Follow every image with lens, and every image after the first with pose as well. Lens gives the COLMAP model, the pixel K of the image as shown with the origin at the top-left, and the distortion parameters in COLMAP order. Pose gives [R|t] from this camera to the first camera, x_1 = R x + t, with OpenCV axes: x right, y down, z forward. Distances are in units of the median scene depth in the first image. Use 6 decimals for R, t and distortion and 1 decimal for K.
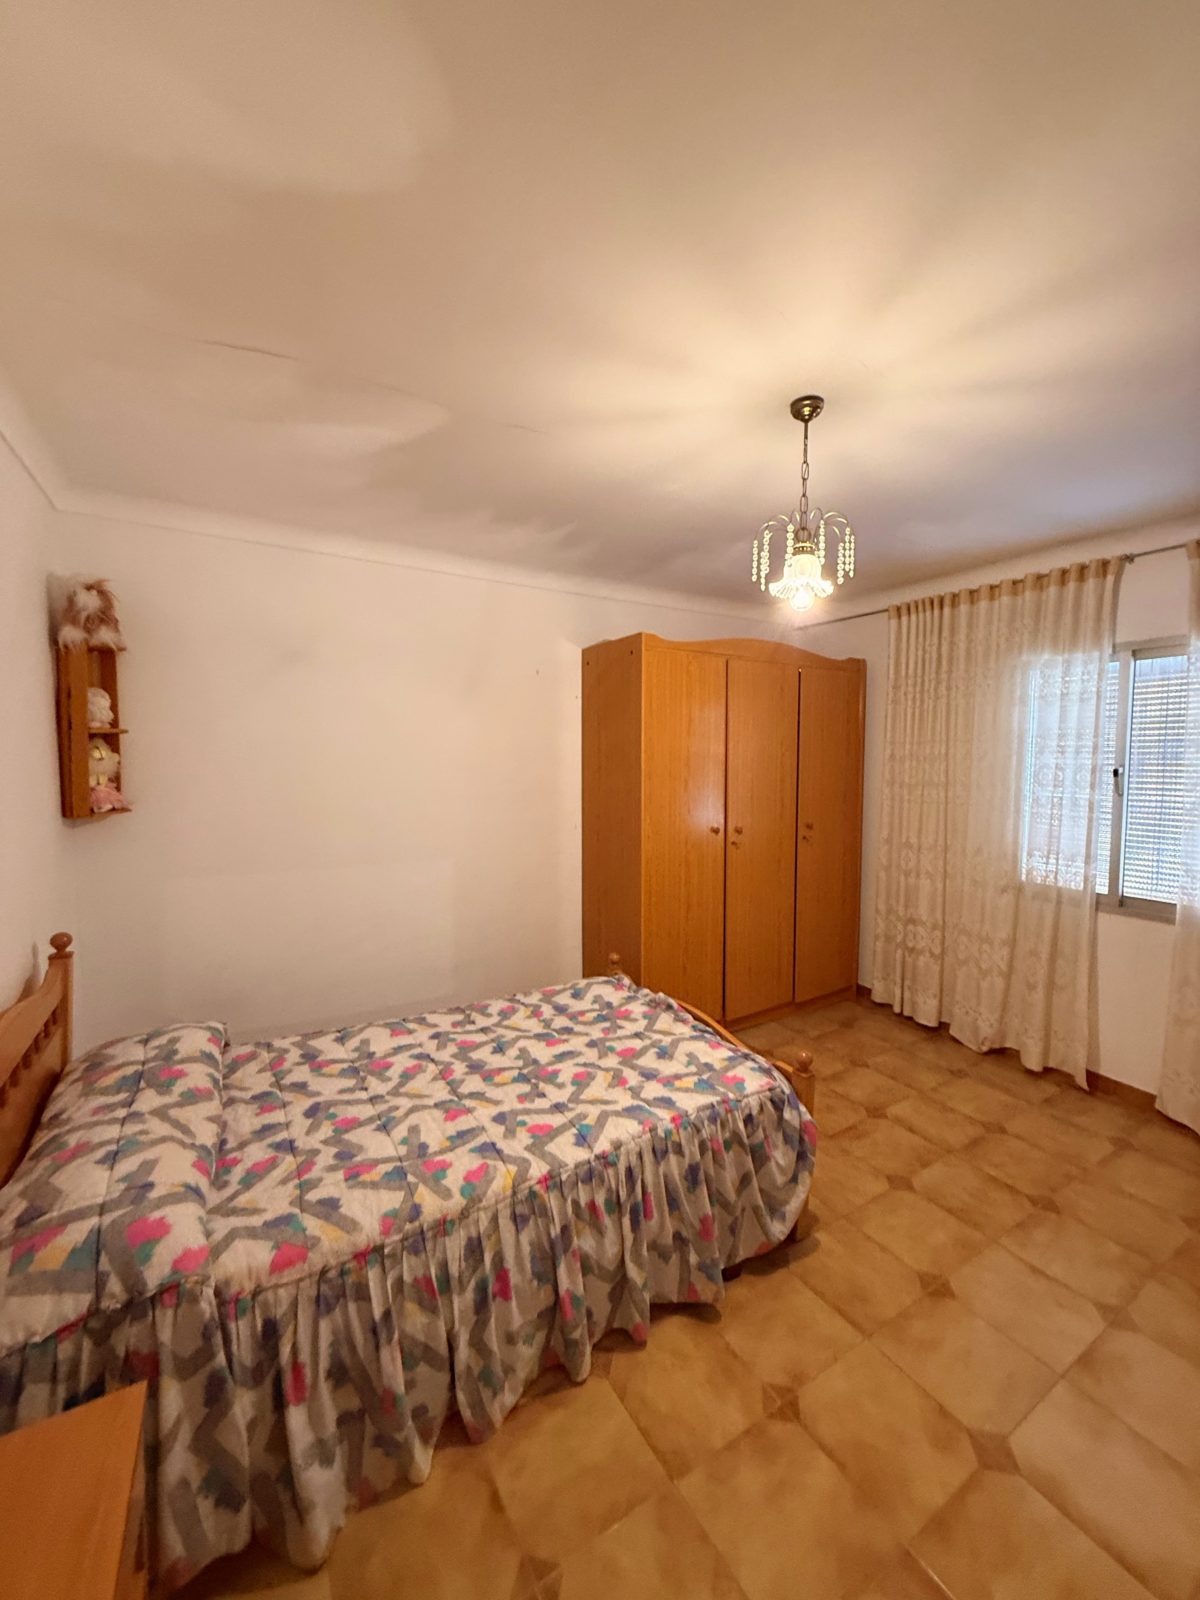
lens RADIAL K [[639.9, 0, 594.0], [0, 639.9, 796.4], [0, 0, 1]] dist [-0.001522, -0.000006]
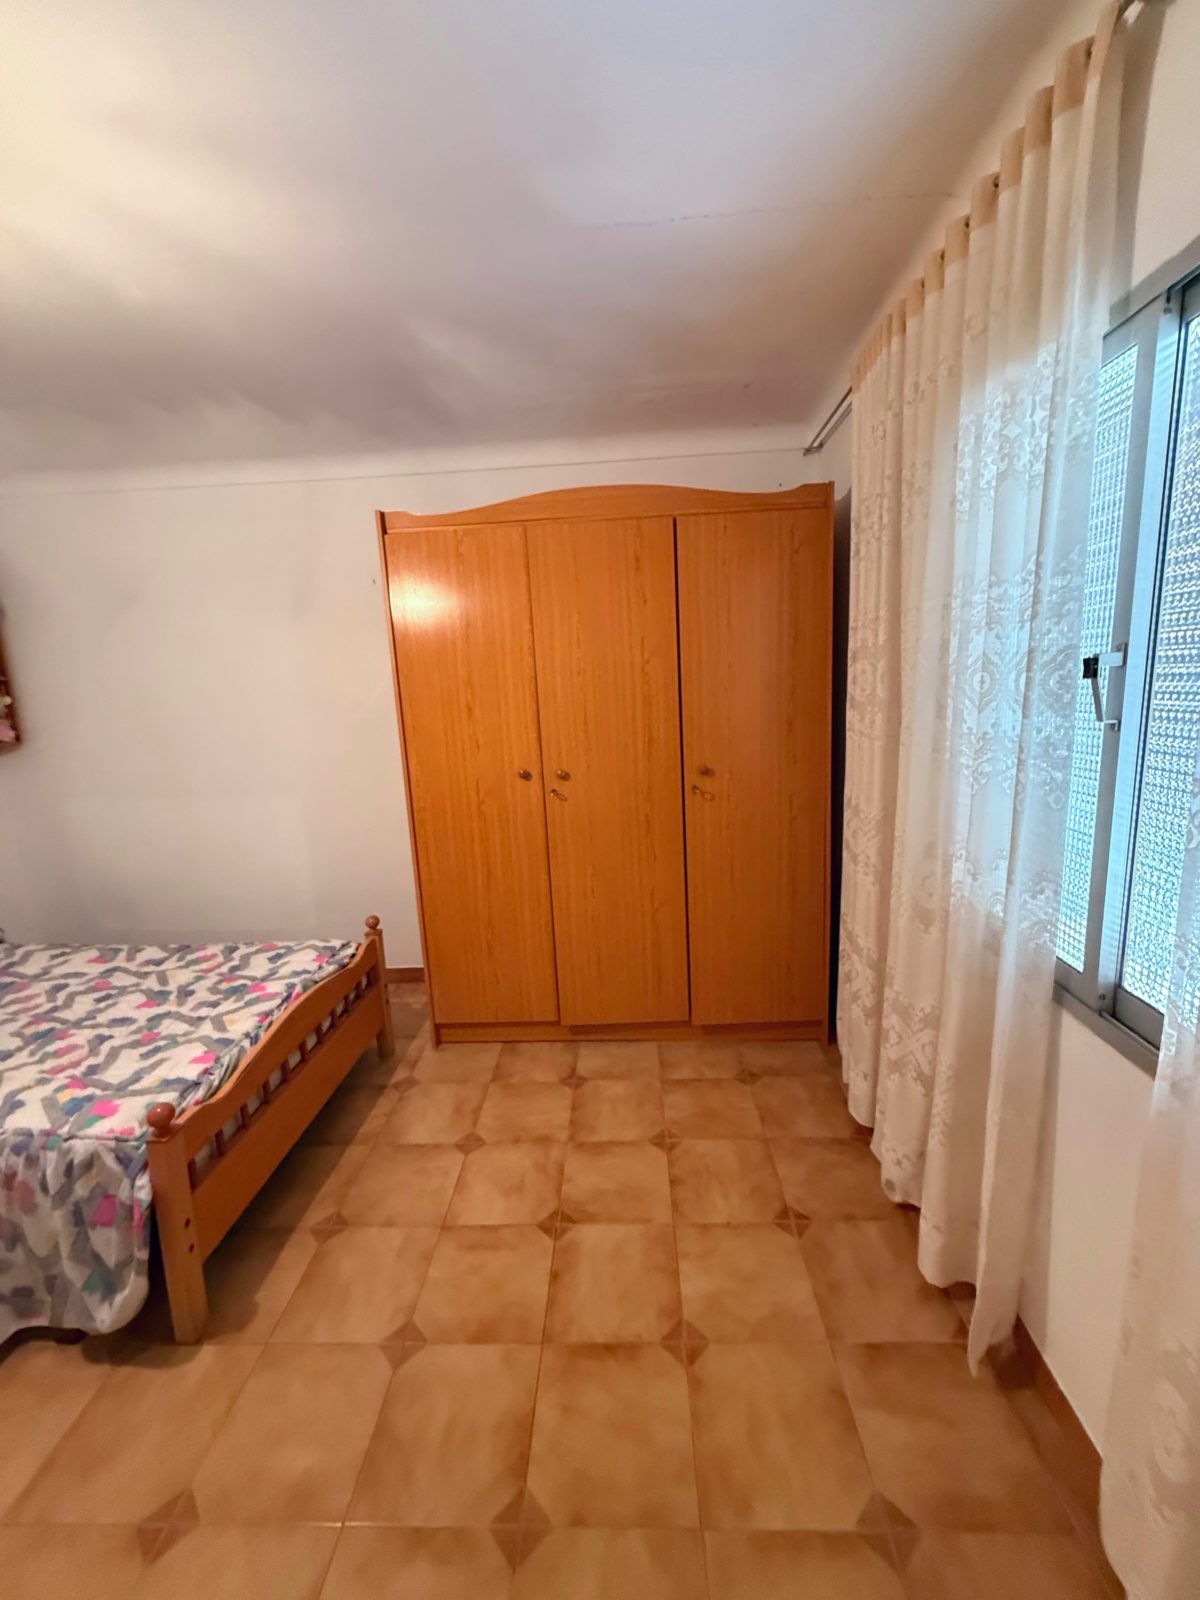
lens RADIAL K [[636.7, 0, 601.9], [0, 636.7, 796.4], [0, 0, 1]] dist [-0.001334, 0.000190]
pose [[0.831256, 0.058021, -0.552853, 0.982396], [0.011230, 0.992582, 0.121056, -0.012200], [0.555776, -0.106837, 0.824438, 0.659461]]
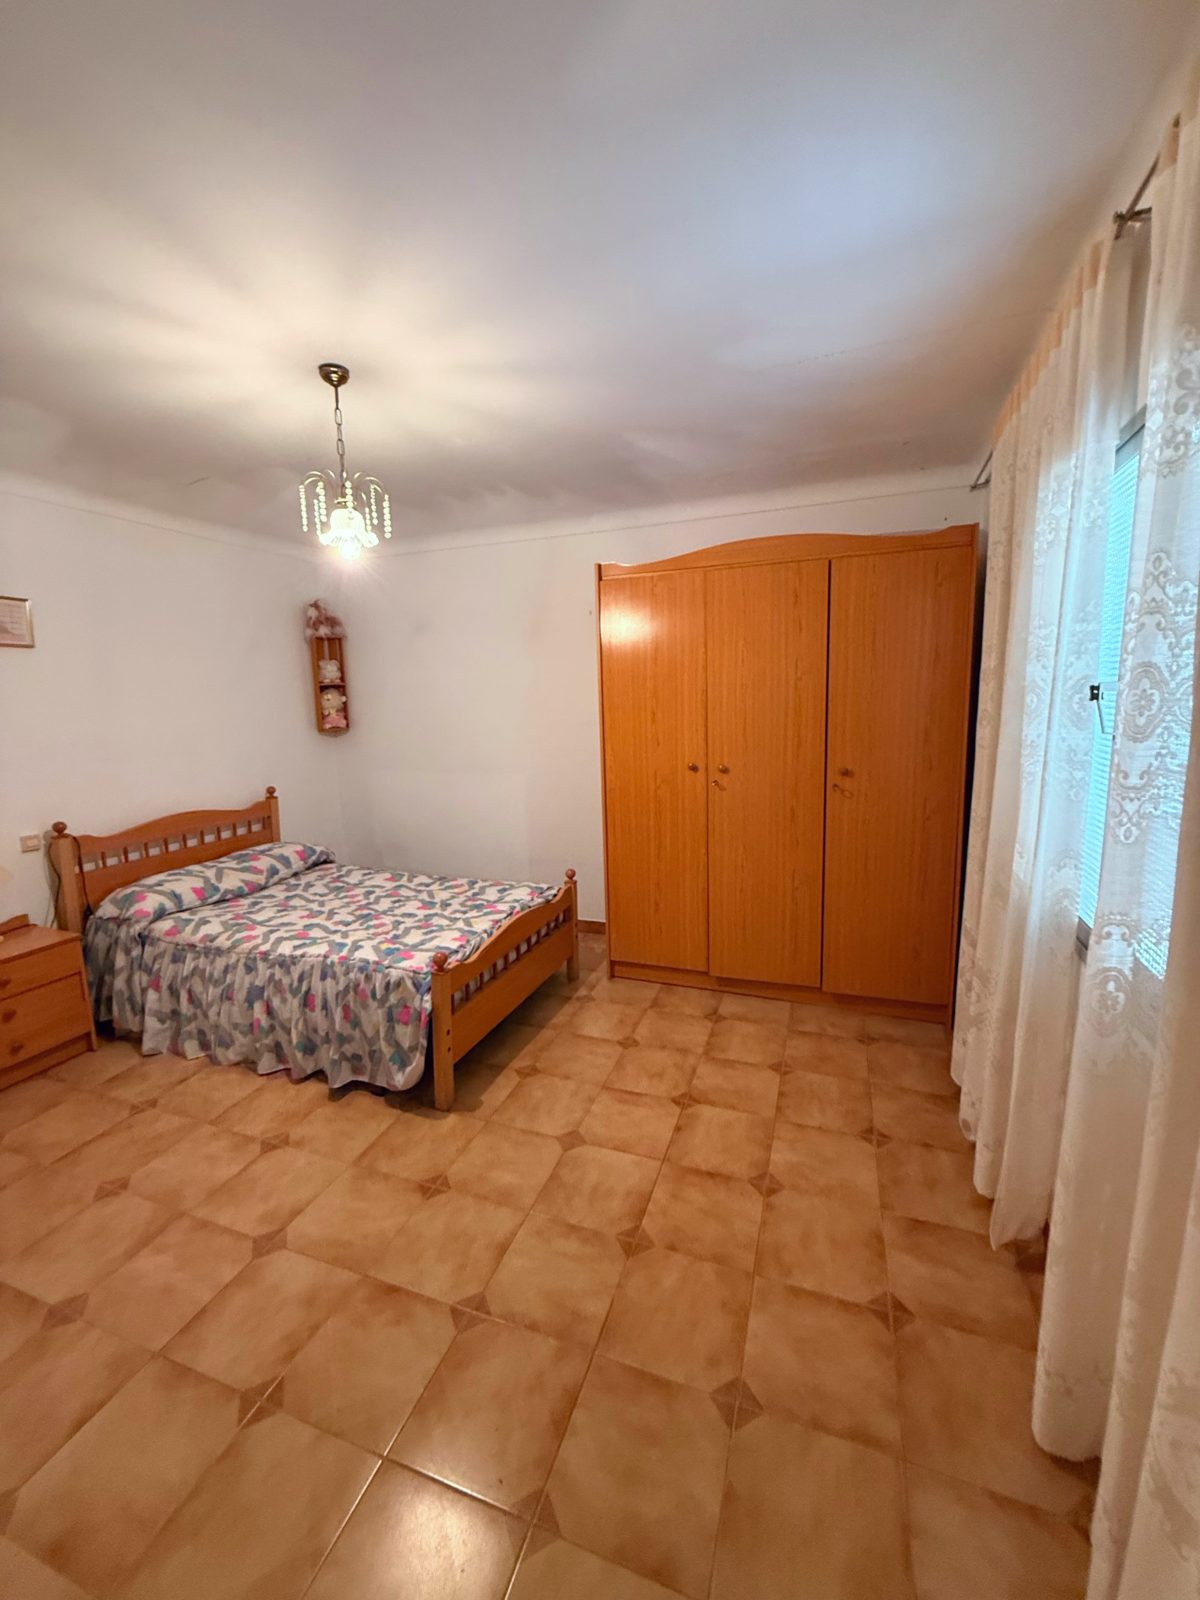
lens RADIAL K [[636.7, 0, 601.9], [0, 636.7, 796.4], [0, 0, 1]] dist [-0.001334, 0.000190]
pose [[0.621594, 0.100736, -0.776836, 1.208110], [-0.024263, 0.993697, 0.109444, -0.001553], [0.782964, -0.049181, 0.620120, 0.490244]]
